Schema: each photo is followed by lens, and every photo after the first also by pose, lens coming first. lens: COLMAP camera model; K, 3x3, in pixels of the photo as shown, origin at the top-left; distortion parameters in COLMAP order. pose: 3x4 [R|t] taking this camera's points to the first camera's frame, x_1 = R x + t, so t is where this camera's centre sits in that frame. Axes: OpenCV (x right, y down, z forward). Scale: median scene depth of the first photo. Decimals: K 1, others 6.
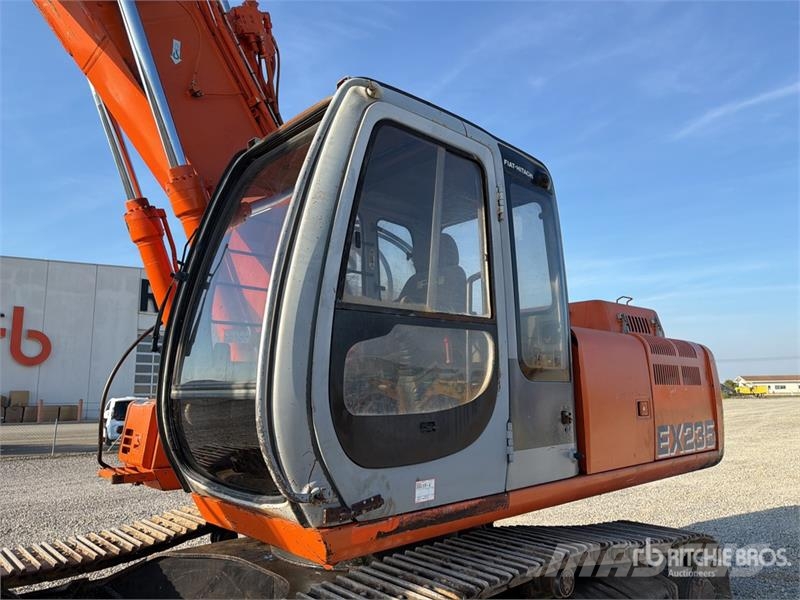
lens RADIAL K [[576.3, 0, 397.0], [0, 576.3, 300.0], [0, 0, 1]] dist [-0.003141, -0.003247]
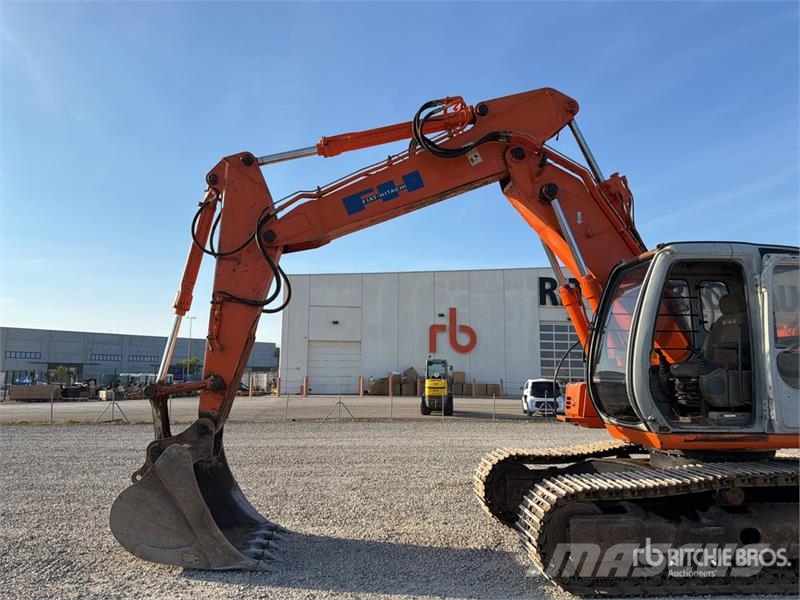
lens RADIAL K [[571.7, 0, 399.6], [0, 571.7, 303.9], [0, 0, 1]] dist [0.111659, -0.133517]
pose [[0.794520, -0.060138, -0.604253, 0.306720], [0.082472, 0.996550, 0.009259, -0.168201], [0.601612, -0.057190, 0.796738, -0.956422]]
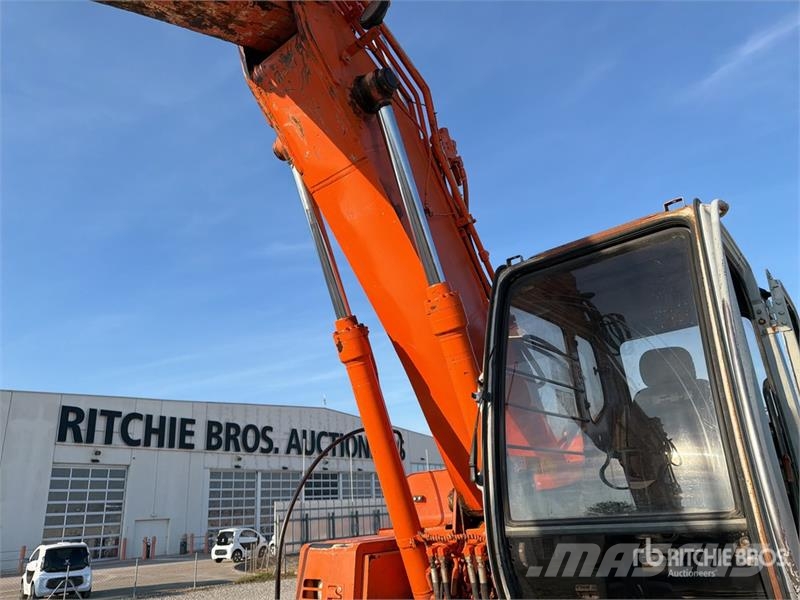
lens RADIAL K [[571.5, 0, 400.5], [0, 571.5, 298.3], [0, 0, 1]] dist [-0.000510, -0.021263]
pose [[0.988370, -0.003329, 0.152032, -0.479434], [0.034543, 0.978539, -0.203146, -0.006798], [-0.148093, 0.206035, 0.967274, 0.092218]]
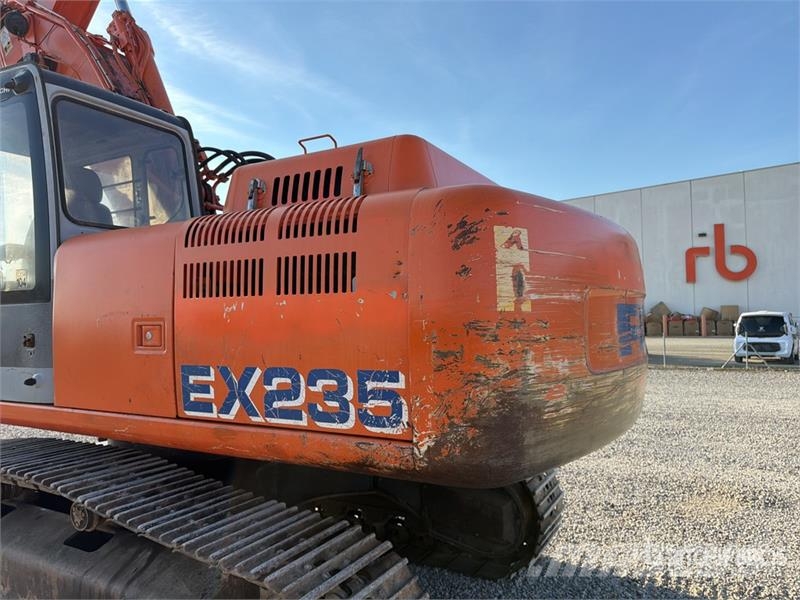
lens RADIAL K [[573.9, 0, 400.1], [0, 573.9, 304.3], [0, 0, 1]] dist [0.045296, -0.056029]
pose [[0.316064, -0.017623, -0.948574, 1.142100], [0.165286, 0.985560, 0.036763, 0.175574], [0.934229, -0.168405, 0.314413, 1.061512]]
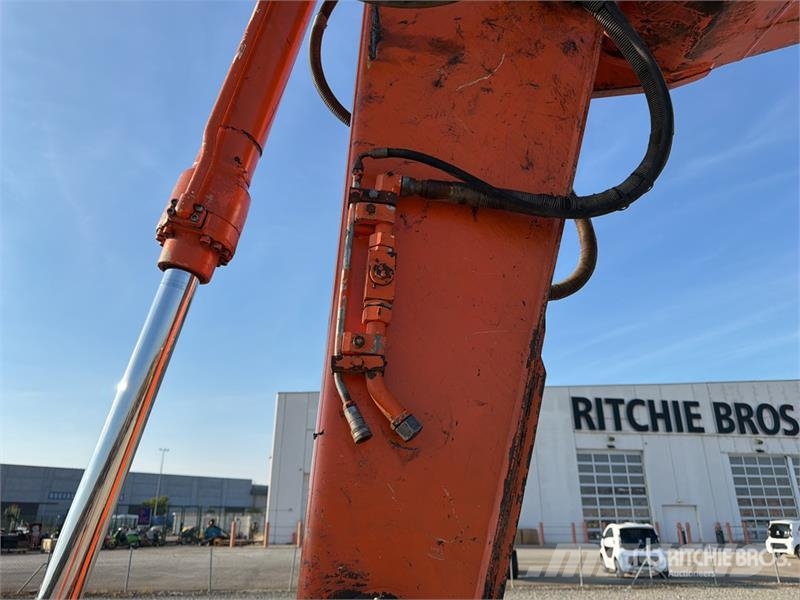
lens RADIAL K [[578.8, 0, 392.0], [0, 578.8, 296.3], [0, 0, 1]] dist [-0.007634, 0.006797]
pose [[0.806864, -0.198782, -0.556288, -0.977915], [0.084281, 0.970787, -0.224653, -0.065222], [0.584694, 0.134380, 0.800047, -0.175946]]
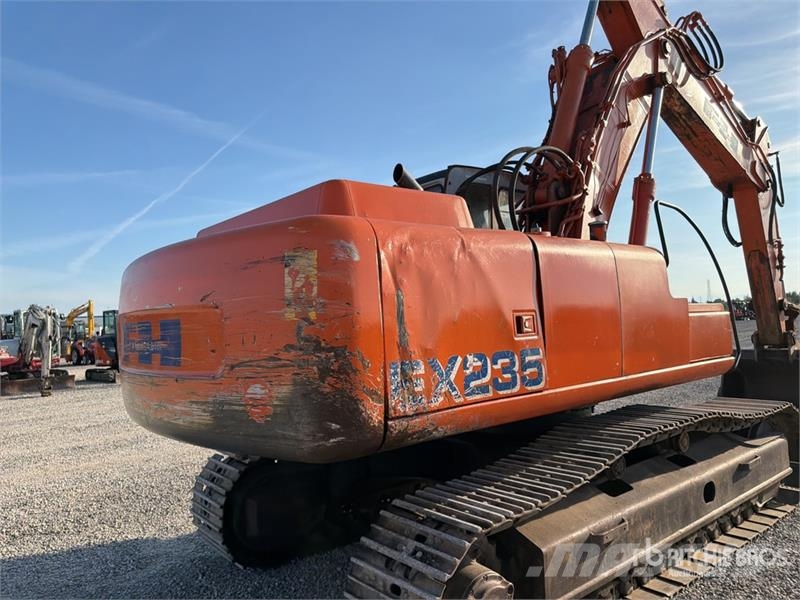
lens RADIAL K [[576.3, 0, 397.0], [0, 576.3, 300.0], [0, 0, 1]] dist [-0.003141, -0.003247]
pose [[0.997376, -0.034456, -0.063666, 0.510687], [0.041933, 0.991875, 0.120108, 0.081741], [0.059010, -0.122463, 0.990717, 0.409443]]
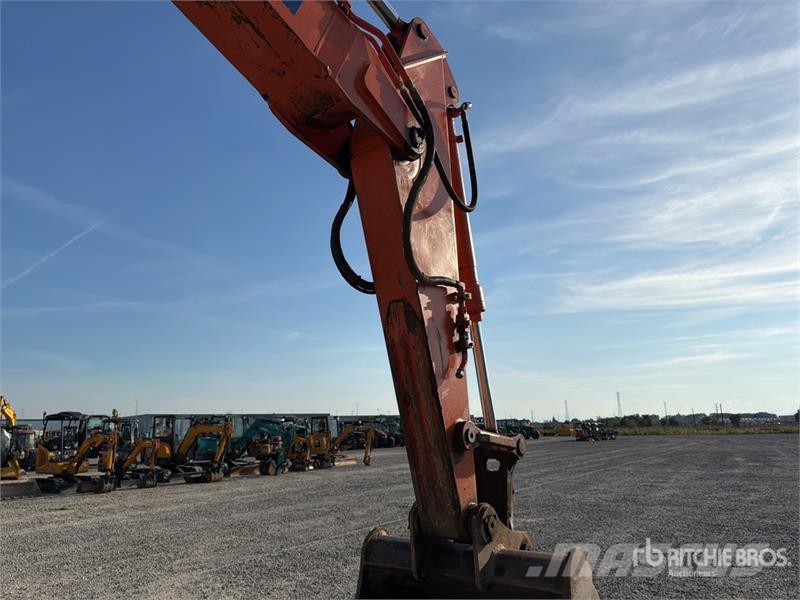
lens RADIAL K [[573.9, 0, 400.1], [0, 573.9, 304.3], [0, 0, 1]] dist [0.045296, -0.056029]
pose [[0.986924, 0.026377, 0.159012, 1.618025], [-0.016780, 0.997972, -0.061402, 0.280469], [-0.160309, 0.057931, 0.985365, 1.816546]]
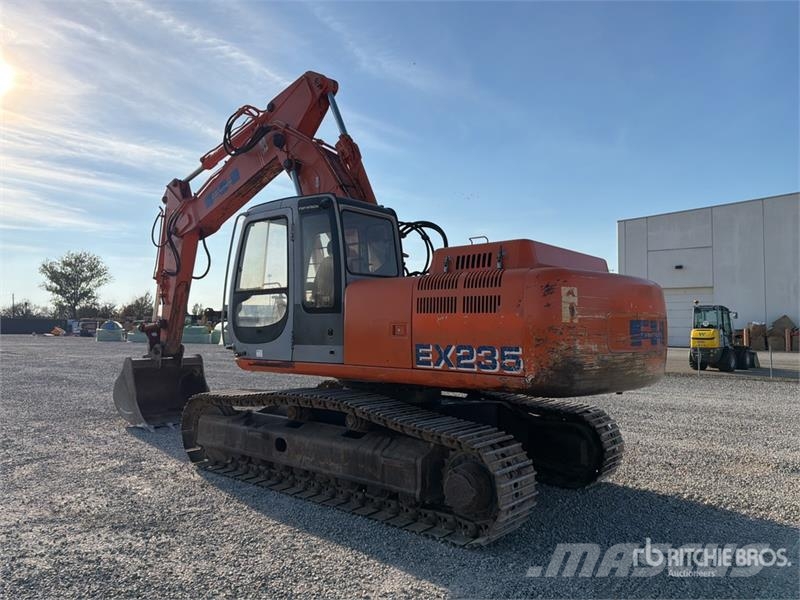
lens RADIAL K [[569.0, 0, 400.5], [0, 569.0, 299.3], [0, 0, 1]] dist [0.150173, -0.236533]
pose [[0.138996, -0.035803, -0.989646, 1.812586], [0.153067, 0.988113, -0.014249, 0.133187], [0.978392, -0.149501, 0.142824, 0.811600]]
